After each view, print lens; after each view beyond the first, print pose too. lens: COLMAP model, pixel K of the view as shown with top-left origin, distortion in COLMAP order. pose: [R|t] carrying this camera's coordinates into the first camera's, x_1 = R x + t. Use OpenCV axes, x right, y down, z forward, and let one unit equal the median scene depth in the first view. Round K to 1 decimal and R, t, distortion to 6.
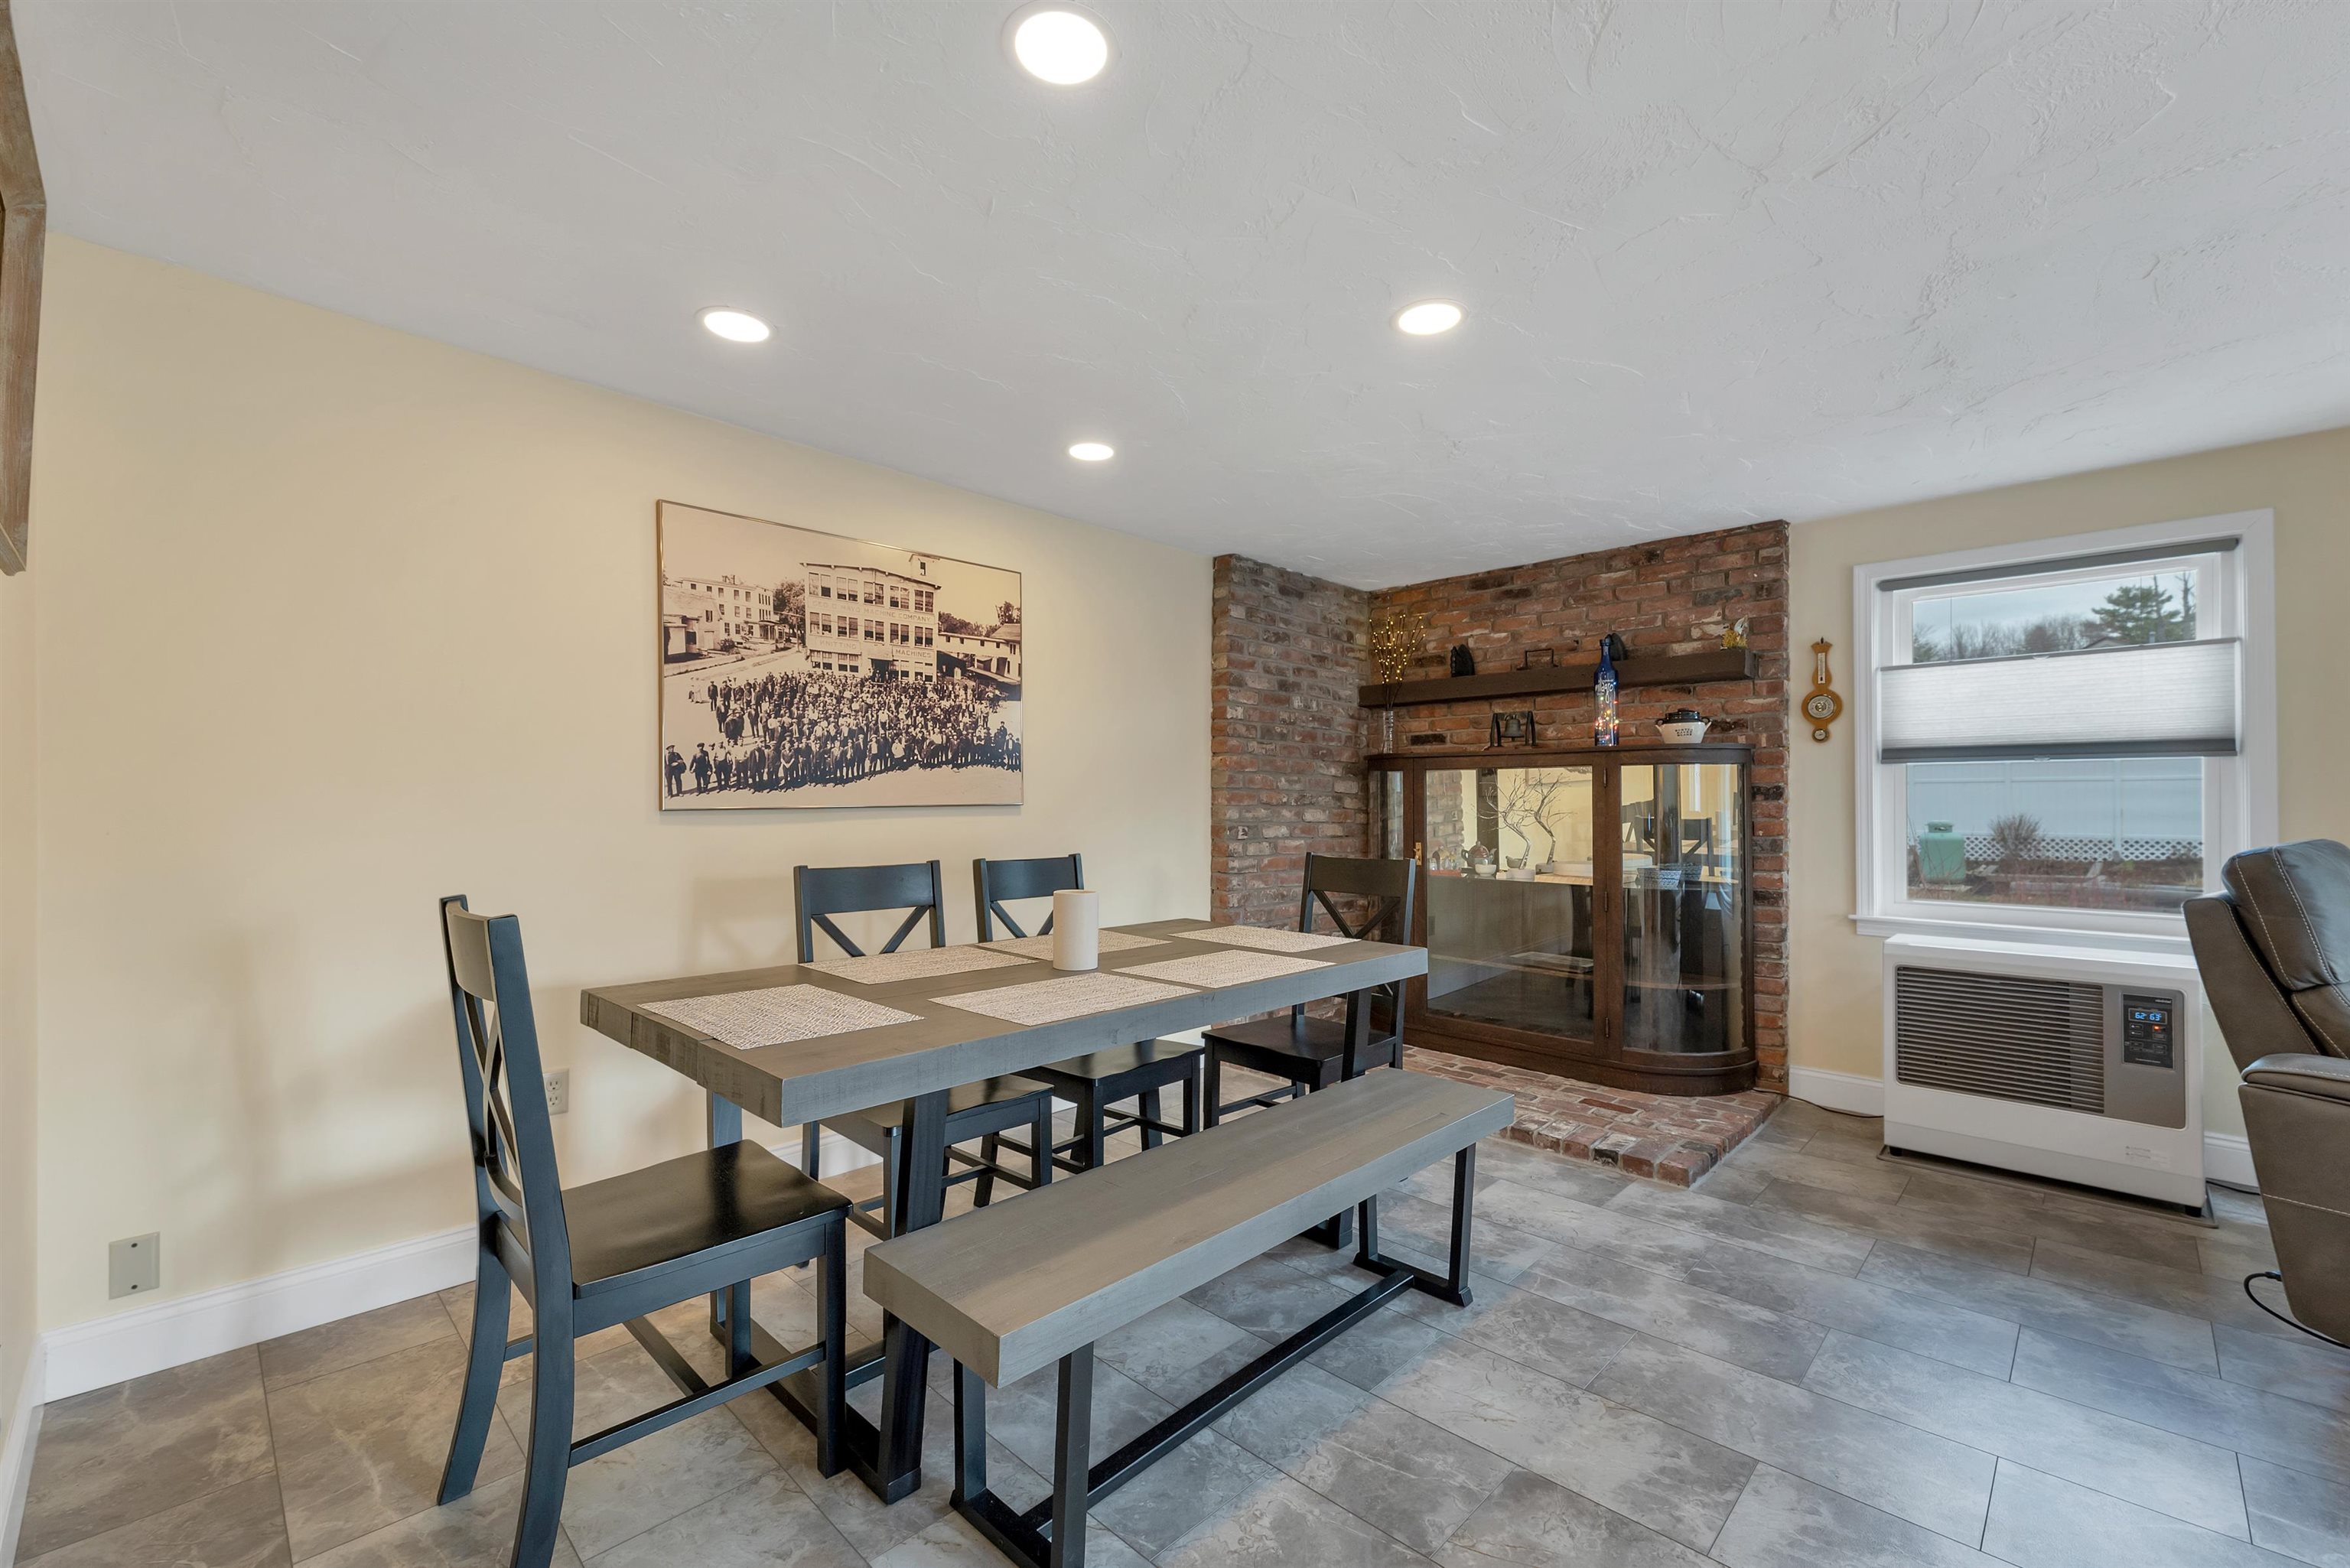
lens RADIAL K [[969.2, 0, 1170.0], [0, 969.2, 793.6], [0, 0, 1]] dist [0.000414, 0.000063]
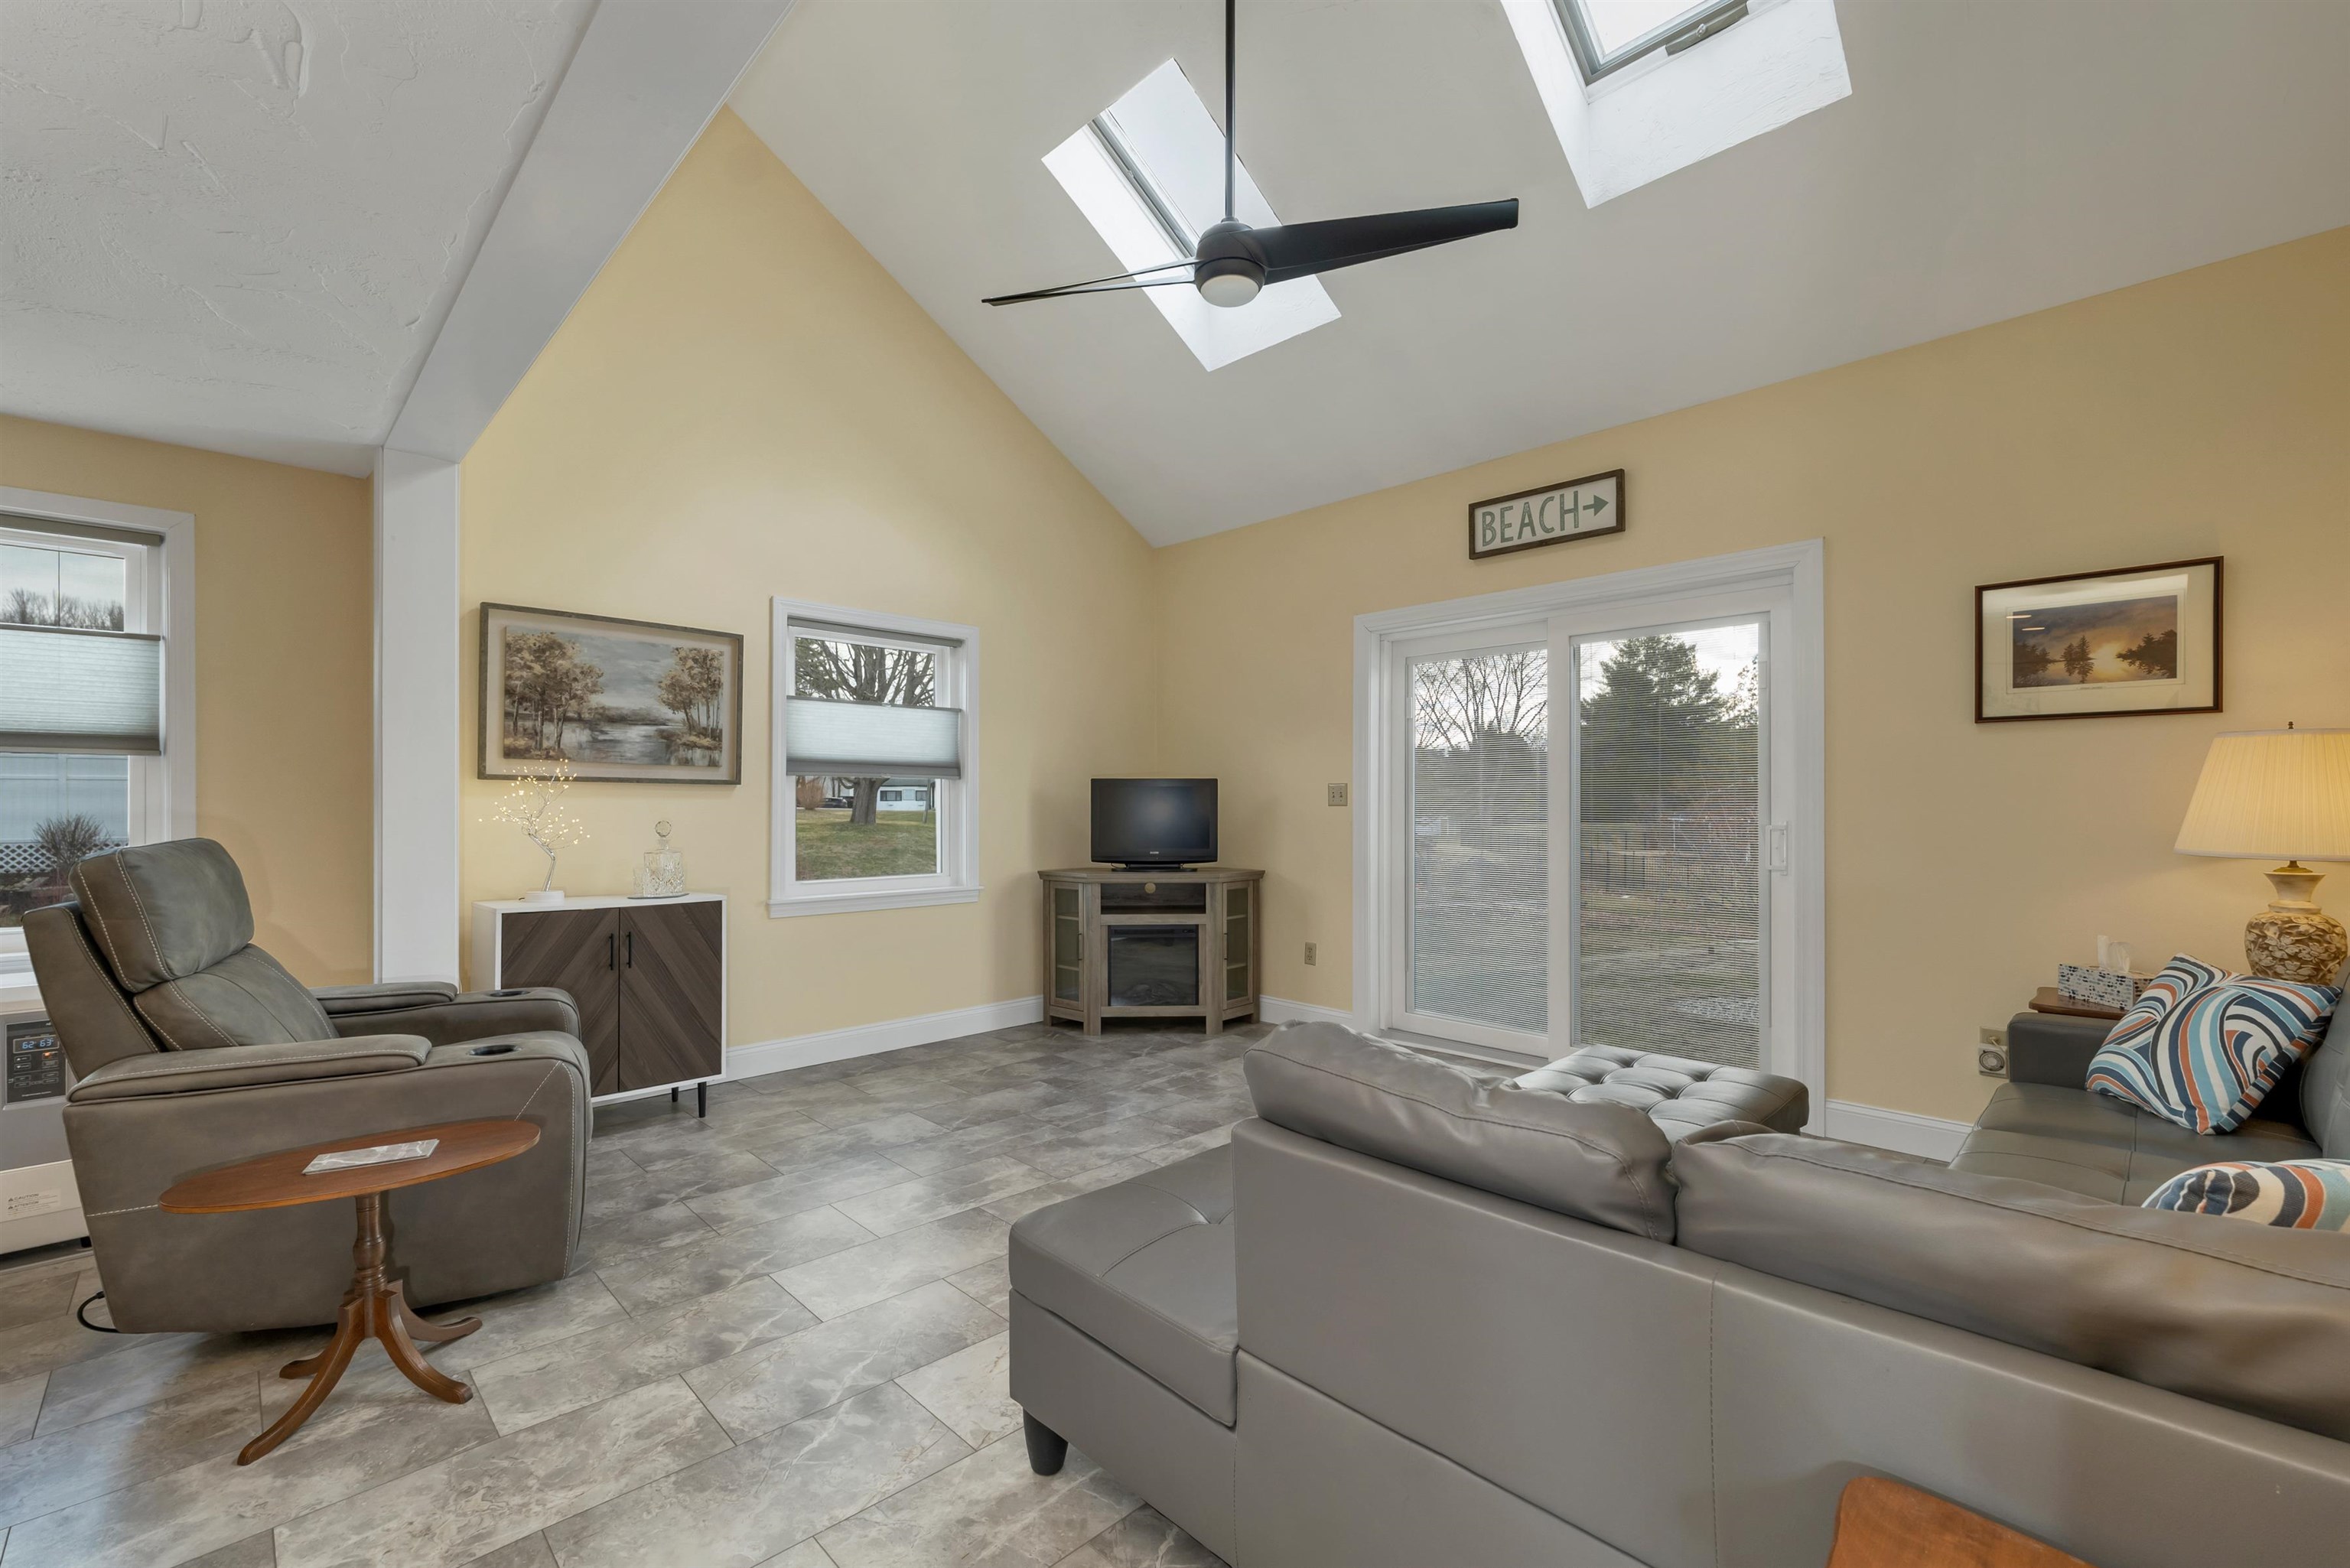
lens RADIAL K [[977.3, 0, 1163.3], [0, 977.3, 803.6], [0, 0, 1]] dist [0.001301, -0.000044]
pose [[0.028814, -0.002135, 0.999583, 0.105128], [-0.007361, 0.999970, 0.002348, -0.000038], [-0.999558, -0.007425, 0.028797, -0.040424]]
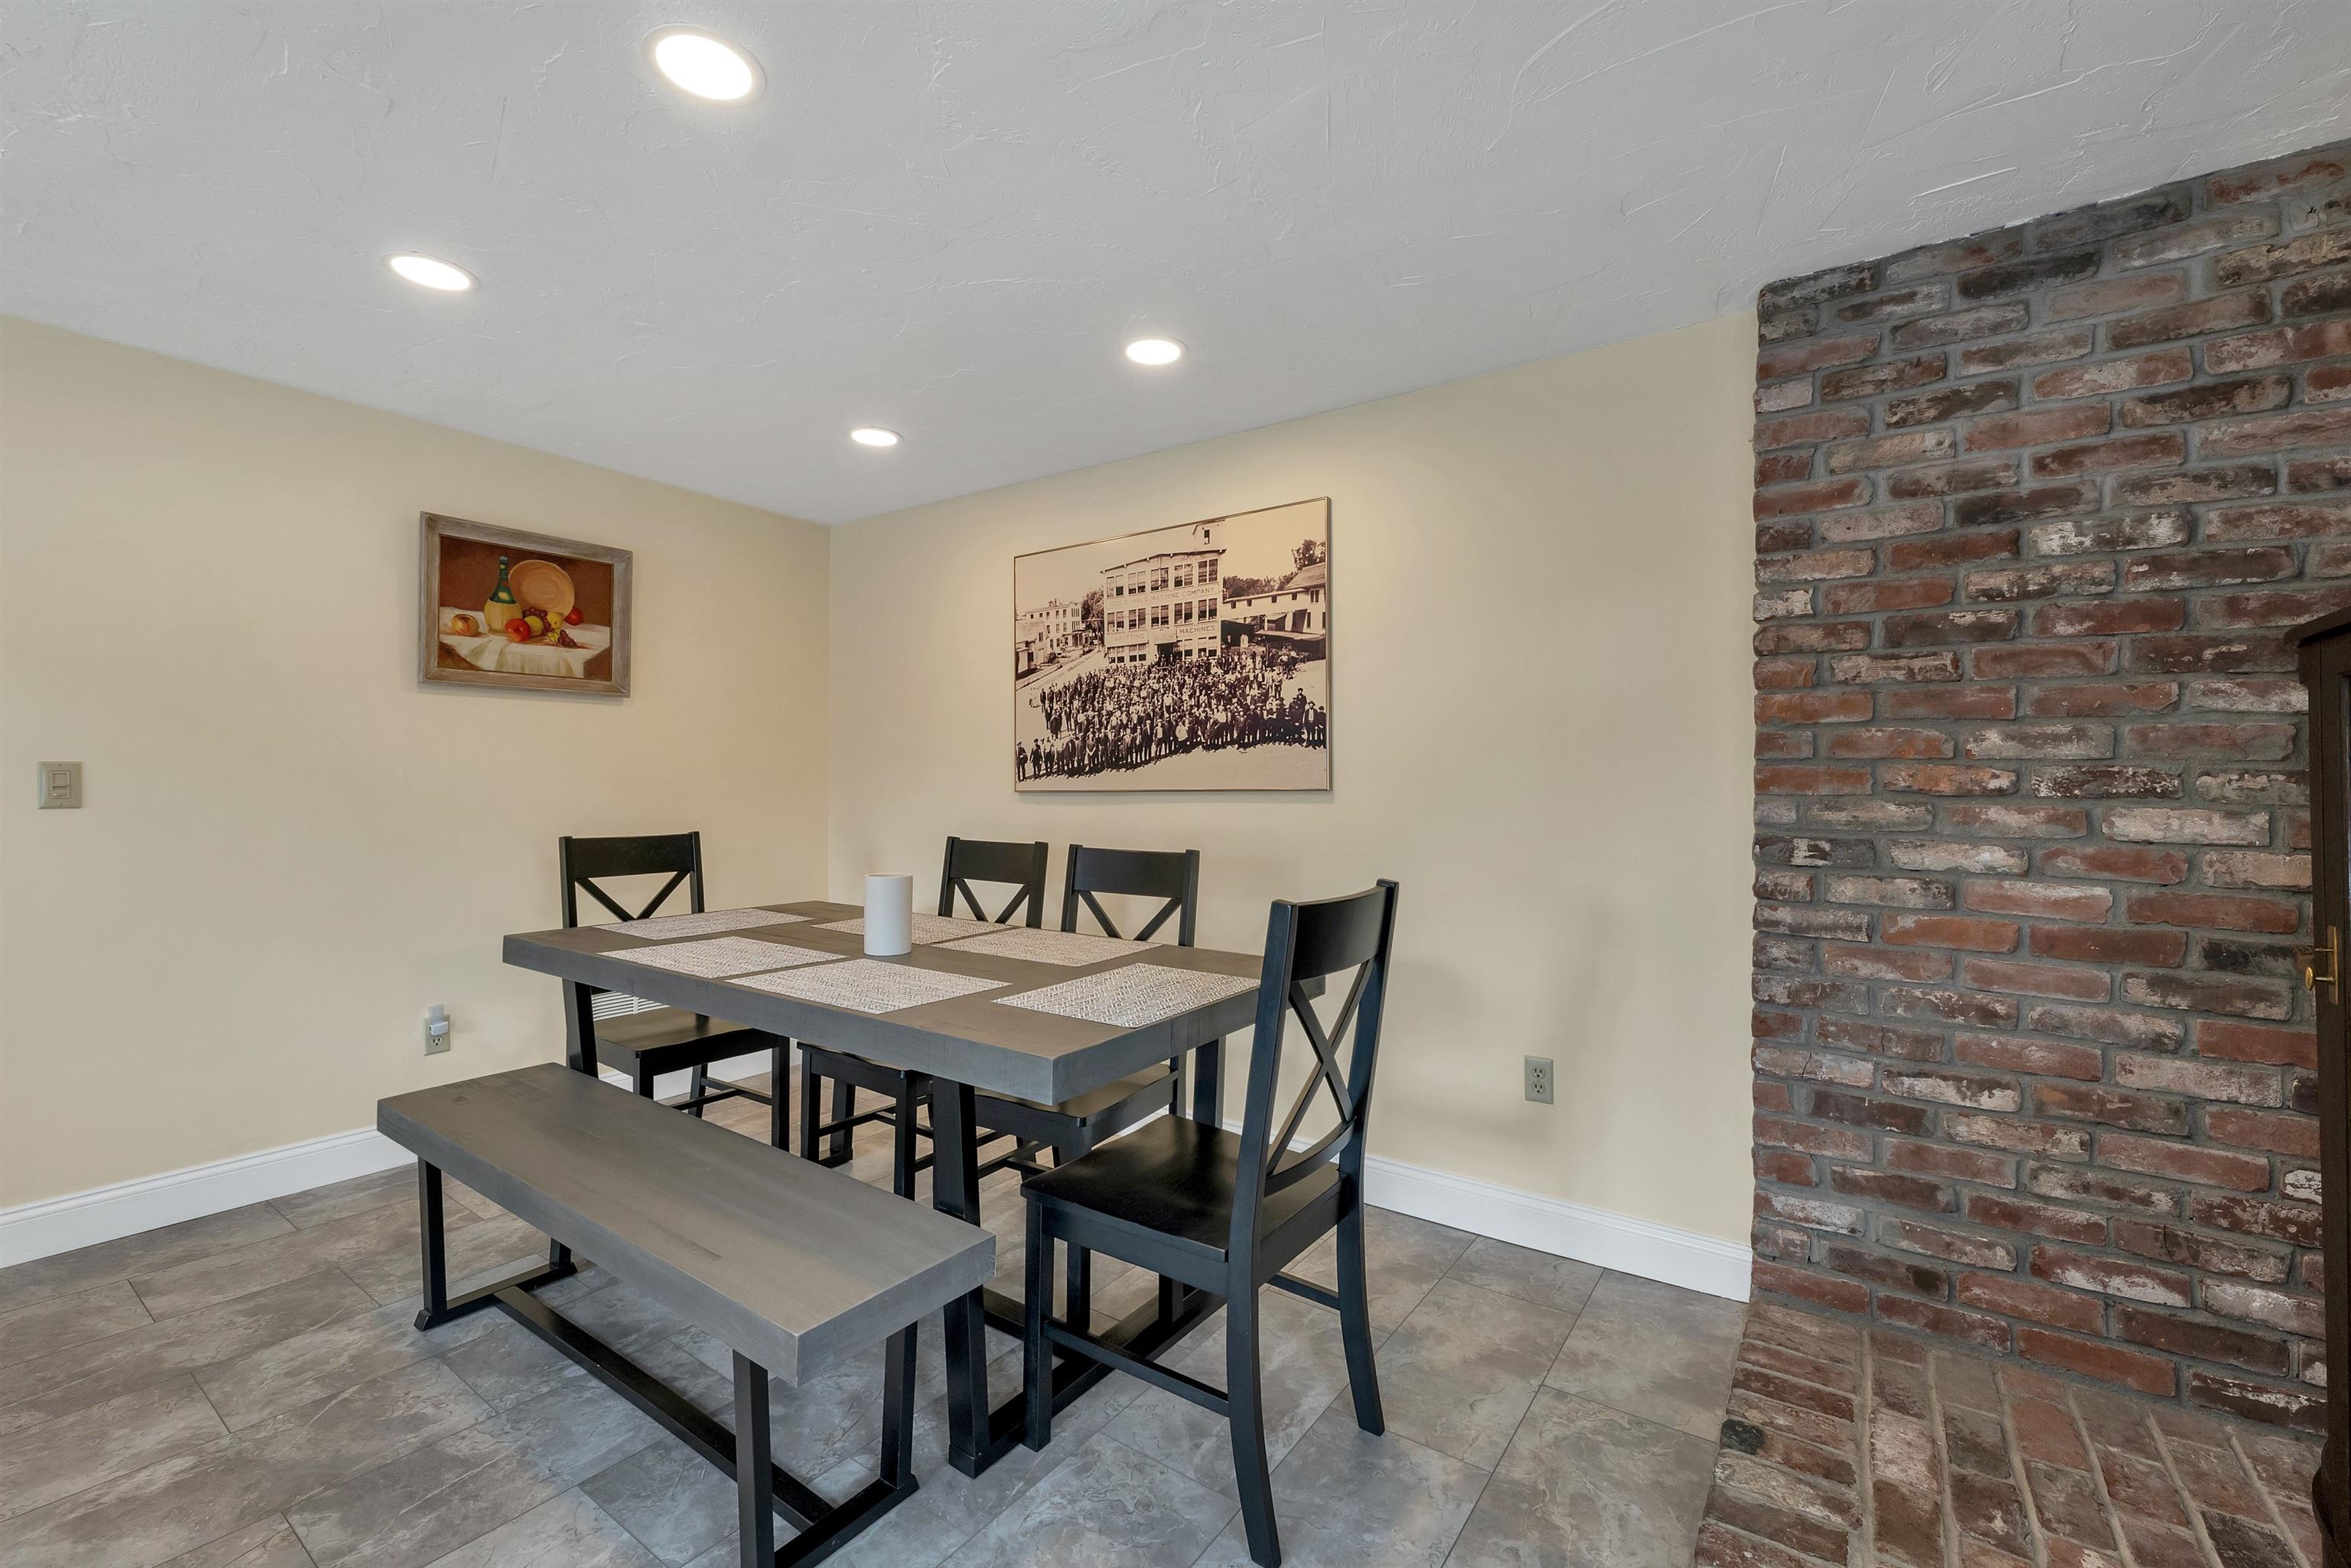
lens RADIAL K [[974.5, 0, 1175.4], [0, 974.5, 782.9], [0, 0, 1]] dist [0.000982, 0.000322]
pose [[0.154688, -0.005990, -0.987945, 0.577569], [0.002423, 0.999981, -0.005683, 0.009327], [0.987960, -0.001515, 0.154700, 0.711426]]
